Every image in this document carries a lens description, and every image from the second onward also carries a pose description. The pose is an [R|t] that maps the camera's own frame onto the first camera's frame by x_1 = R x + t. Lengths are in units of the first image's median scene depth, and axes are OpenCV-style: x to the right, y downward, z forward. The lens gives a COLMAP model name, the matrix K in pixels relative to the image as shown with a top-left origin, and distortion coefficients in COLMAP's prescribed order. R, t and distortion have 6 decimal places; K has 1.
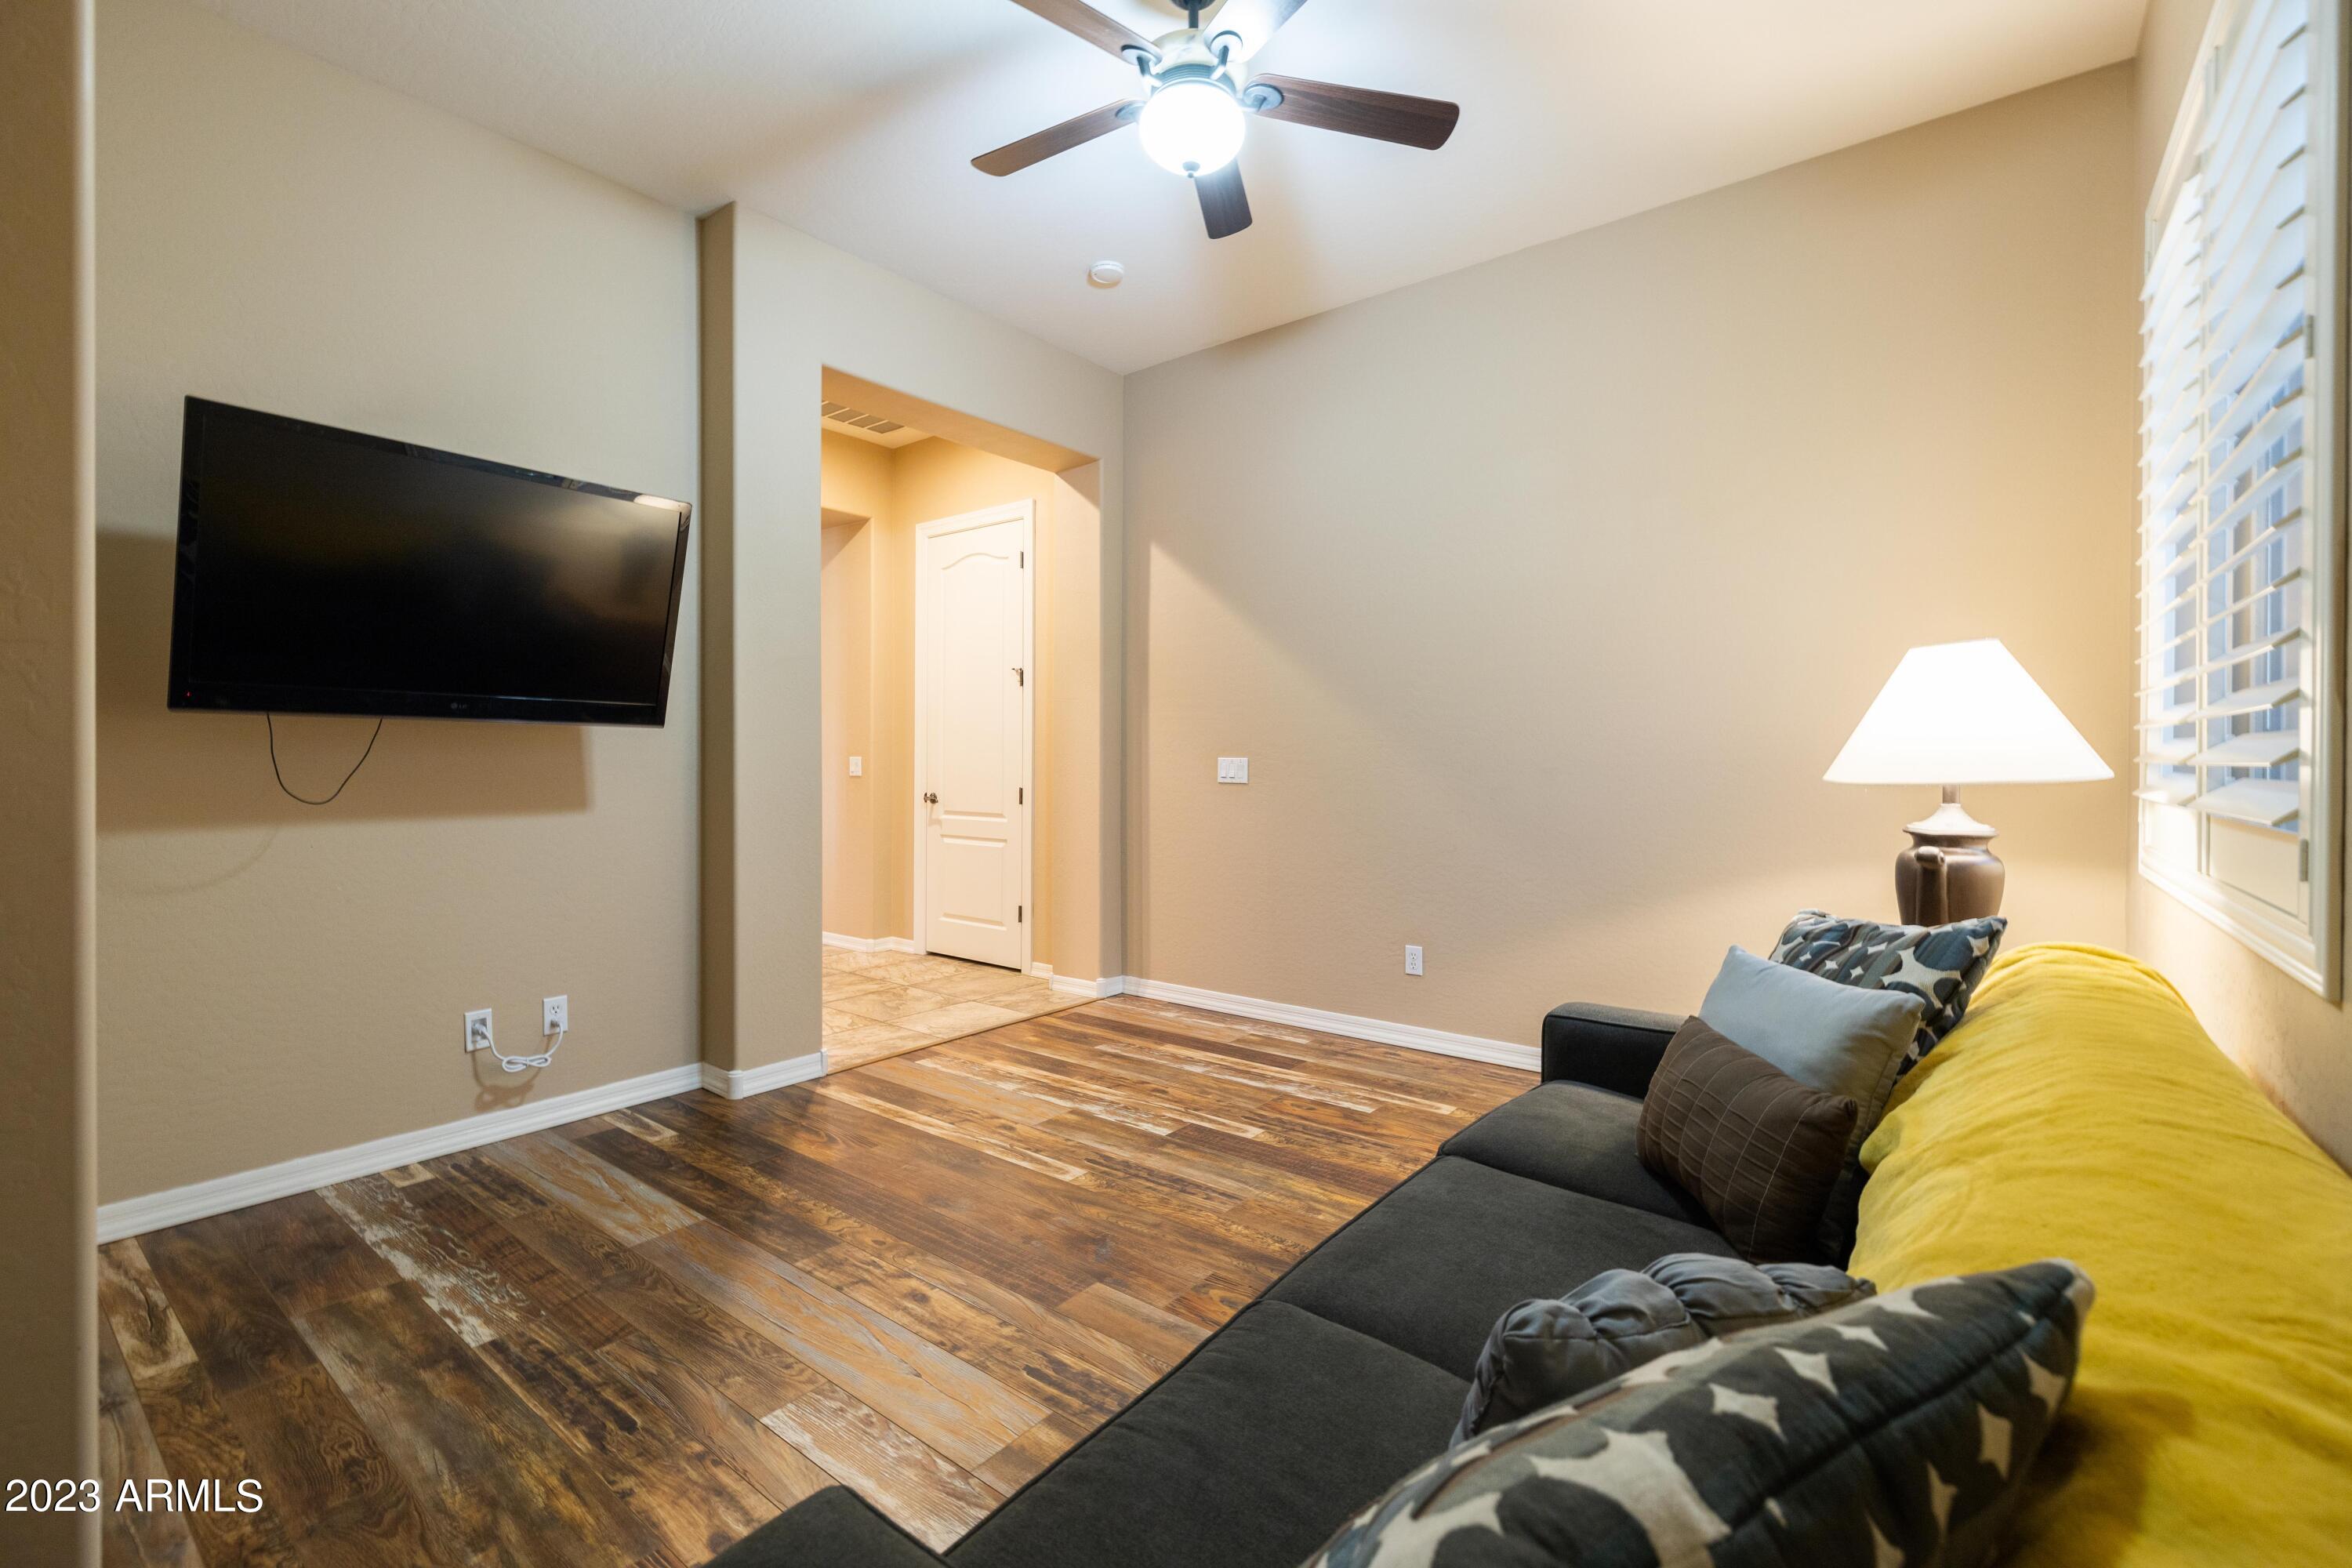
lens RADIAL K [[1018.0, 0, 1163.3], [0, 1018.0, 770.2], [0, 0, 1]] dist [-0.000013, 0.000419]
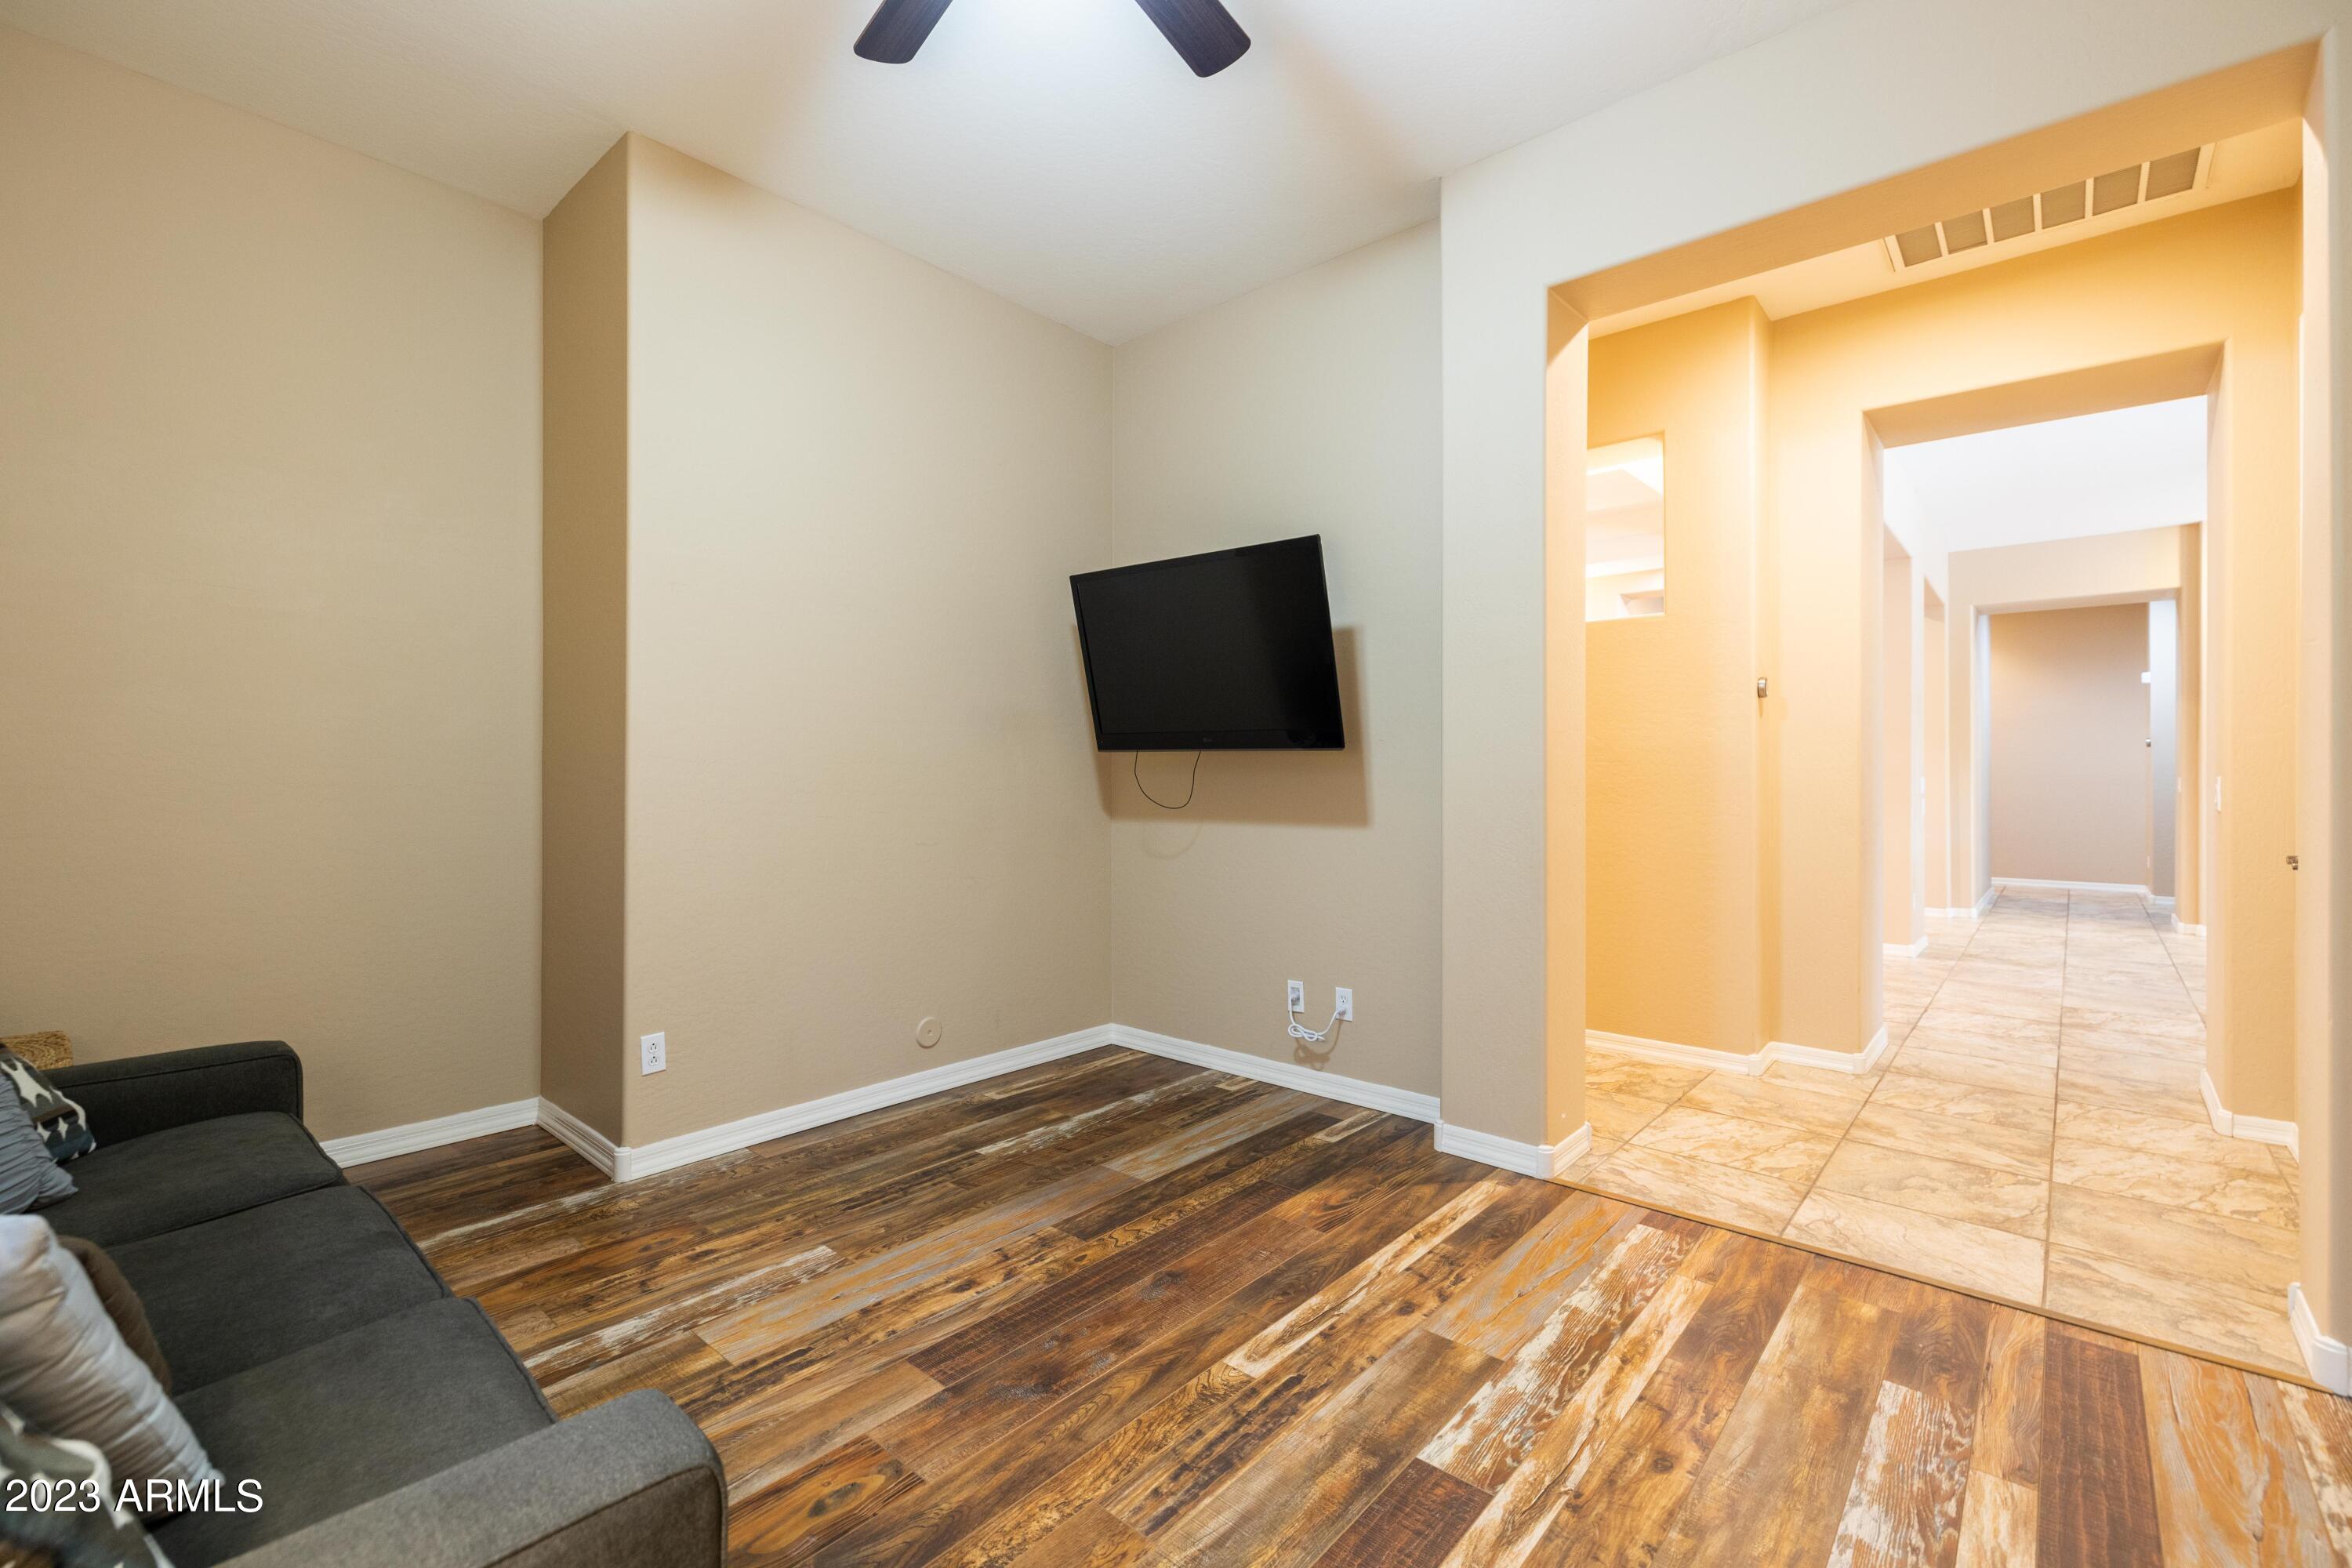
lens RADIAL K [[1018.0, 0, 1162.0], [0, 1018.0, 772.6], [0, 0, 1]] dist [-0.000013, 0.000419]
pose [[-0.063634, 0.000015, -0.997973, 0.612670], [-0.011366, 0.999935, 0.000739, -0.019977], [0.997909, 0.011390, -0.063630, 0.954130]]
